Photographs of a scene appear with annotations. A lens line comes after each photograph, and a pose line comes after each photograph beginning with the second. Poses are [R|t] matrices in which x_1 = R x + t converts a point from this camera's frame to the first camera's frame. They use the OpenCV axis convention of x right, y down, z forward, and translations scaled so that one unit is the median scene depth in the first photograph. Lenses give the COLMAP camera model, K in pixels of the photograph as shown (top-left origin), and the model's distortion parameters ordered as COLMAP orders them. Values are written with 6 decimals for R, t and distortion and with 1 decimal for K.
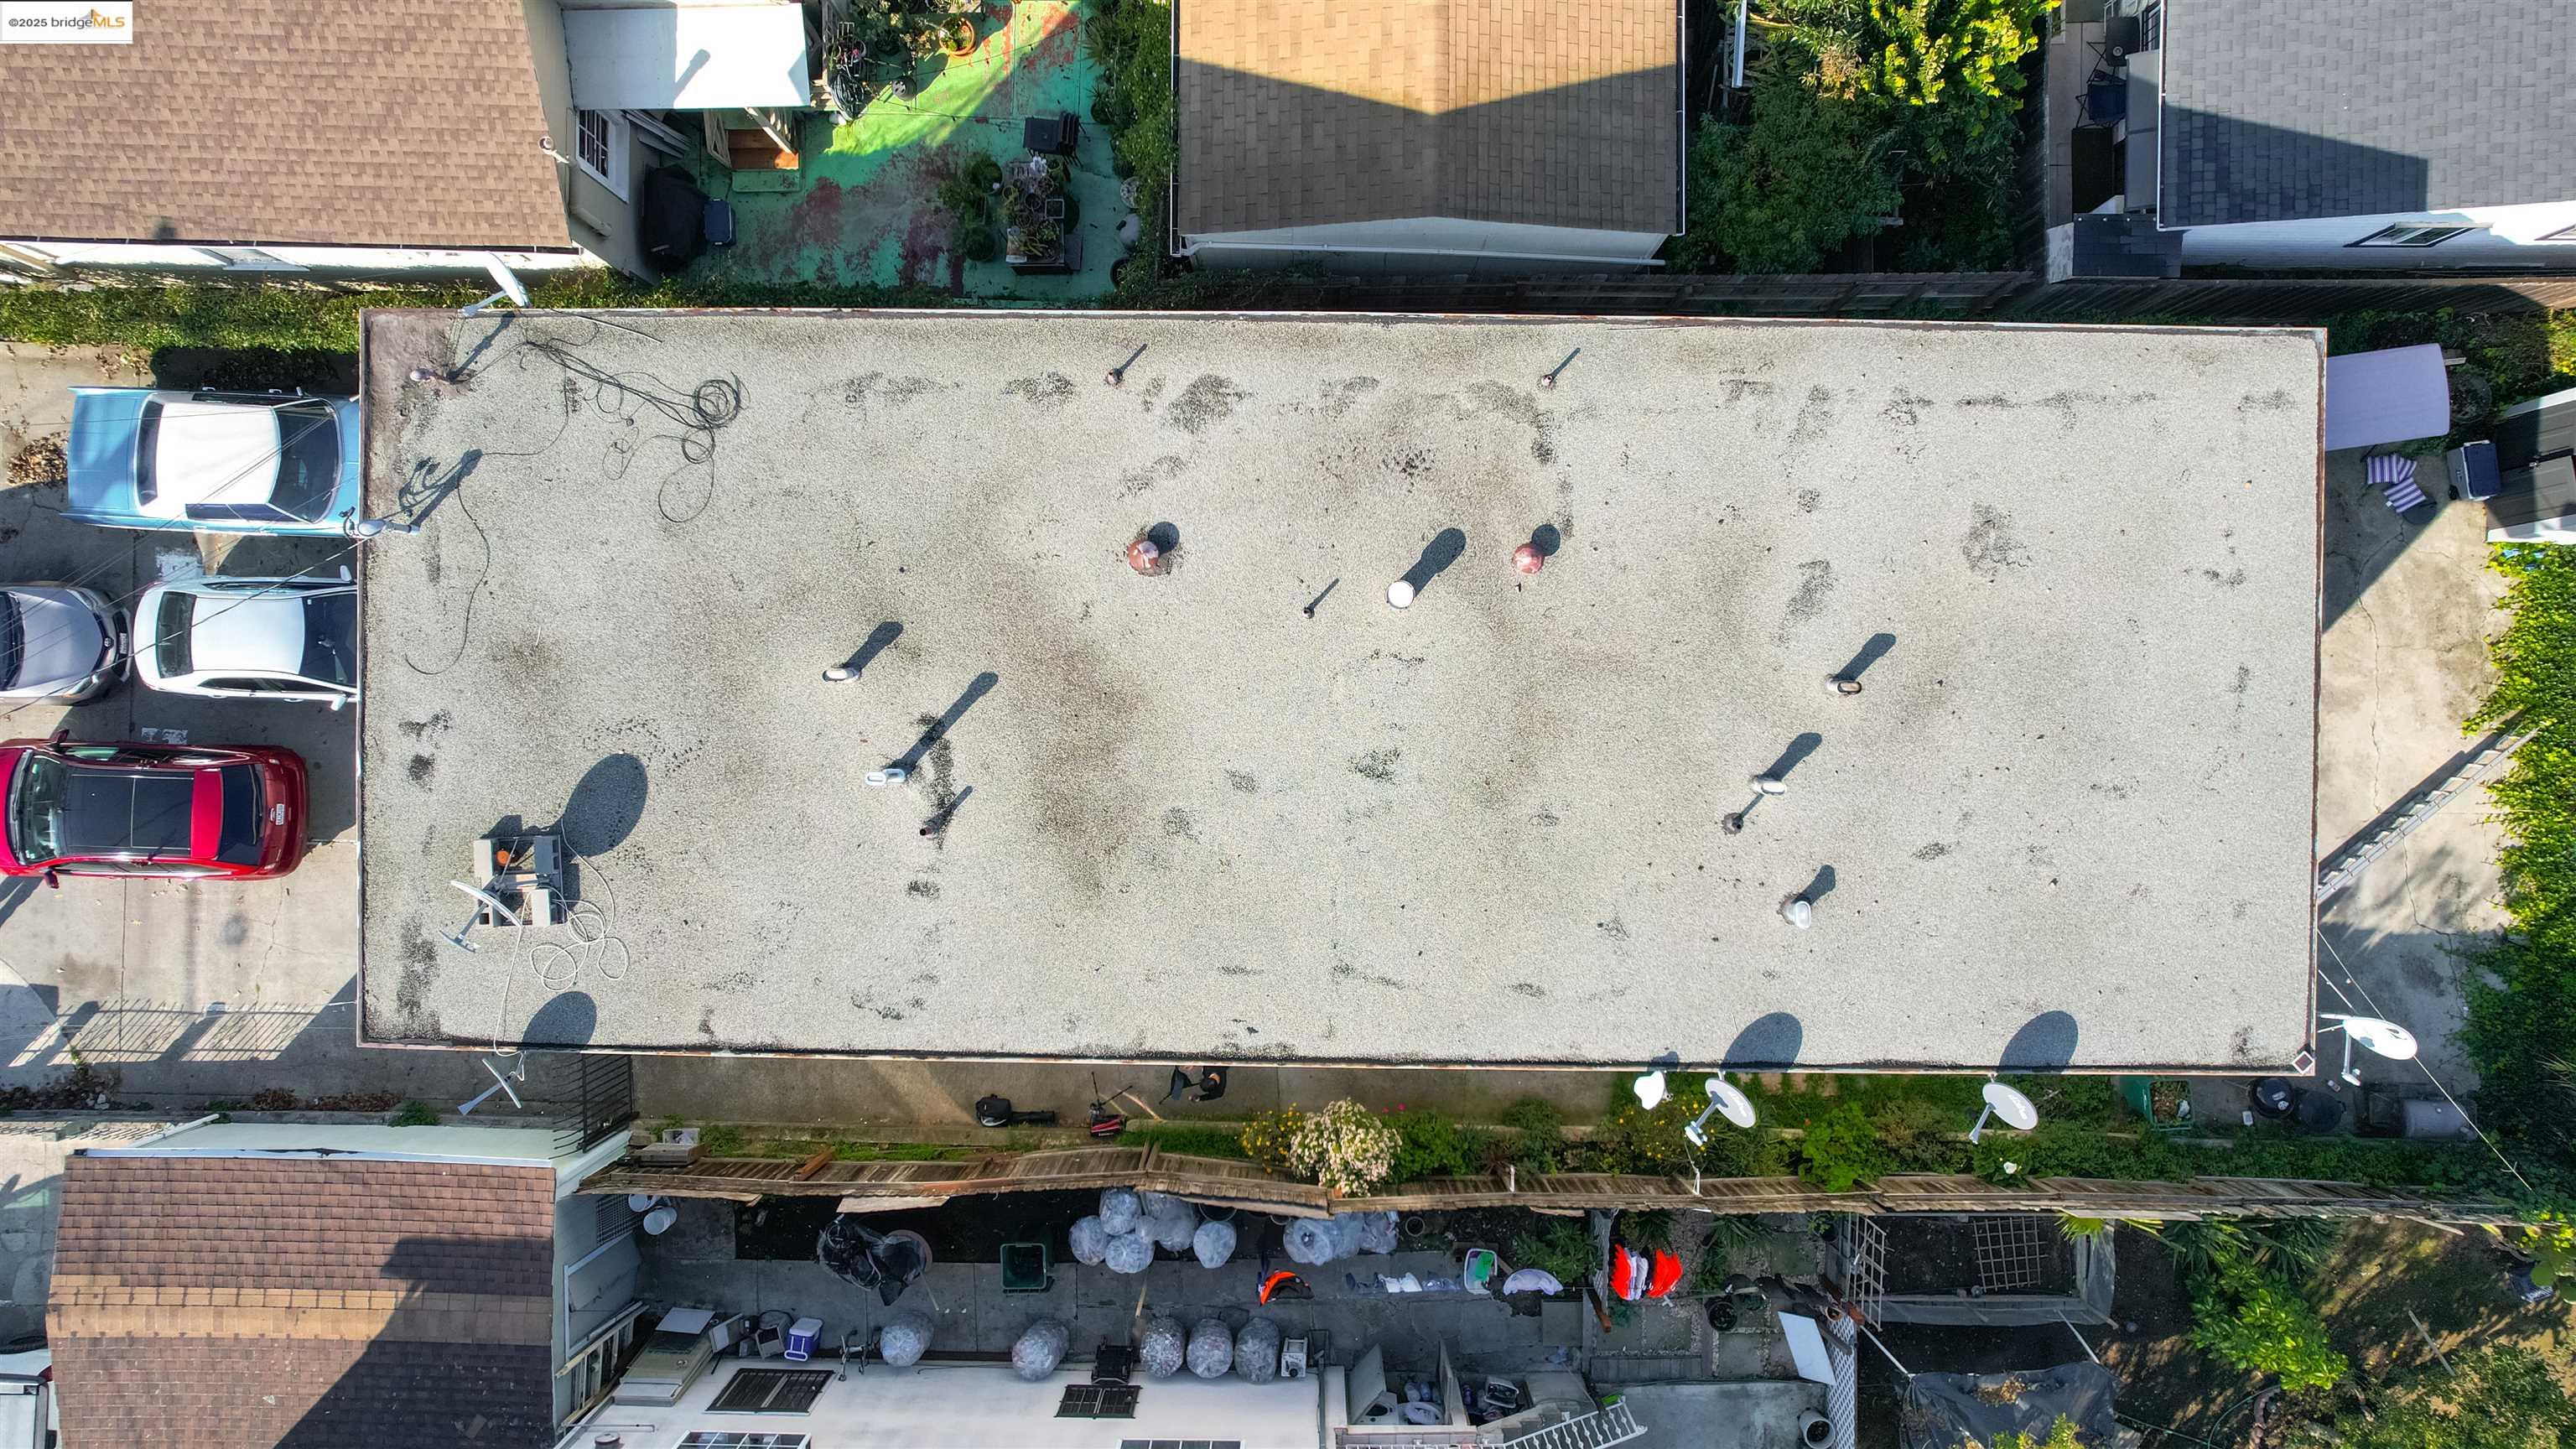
lens RADIAL K [[1636.7, 0, 1284.9], [0, 1636.7, 718.5], [0, 0, 1]] dist [-0.087712, 0.072763]
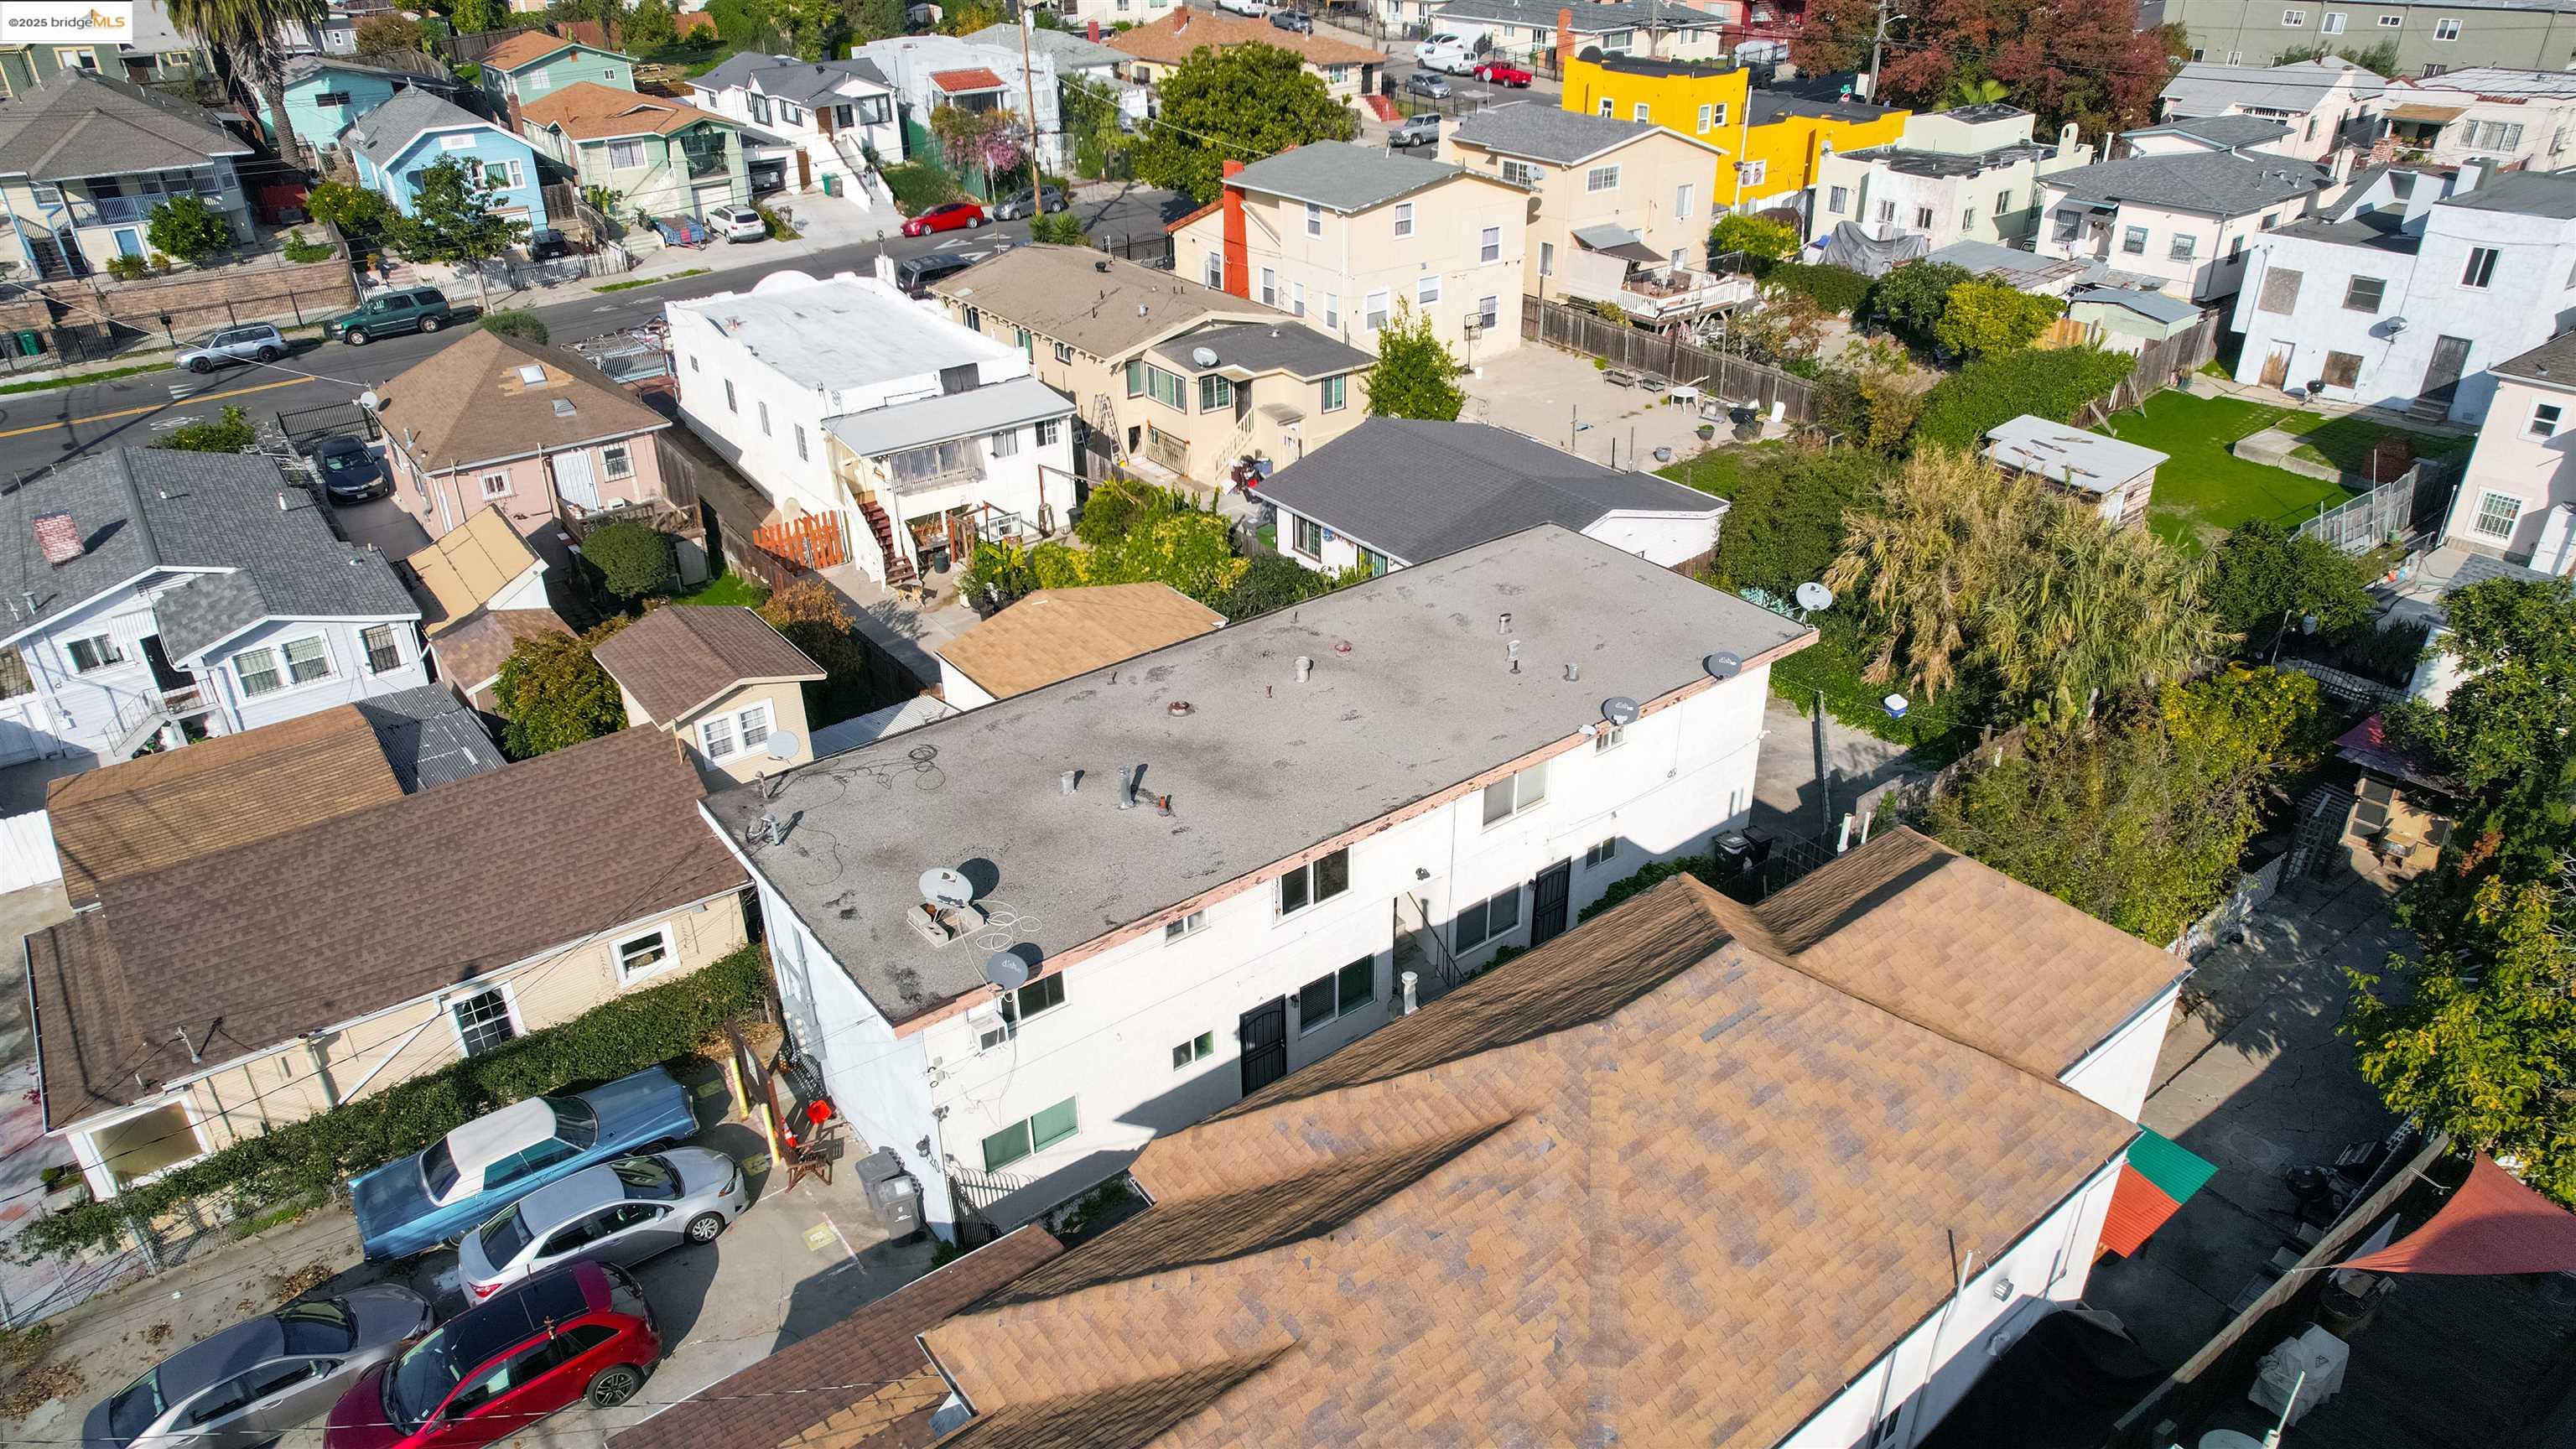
lens RADIAL K [[1636.7, 0, 1284.9], [0, 1636.7, 718.5], [0, 0, 1]] dist [-0.087712, 0.072763]
pose [[0.791503, -0.296477, 0.534439, -0.880662], [0.610773, 0.352374, -0.709076, 1.163870], [0.021903, 0.887656, 0.459985, 0.152618]]
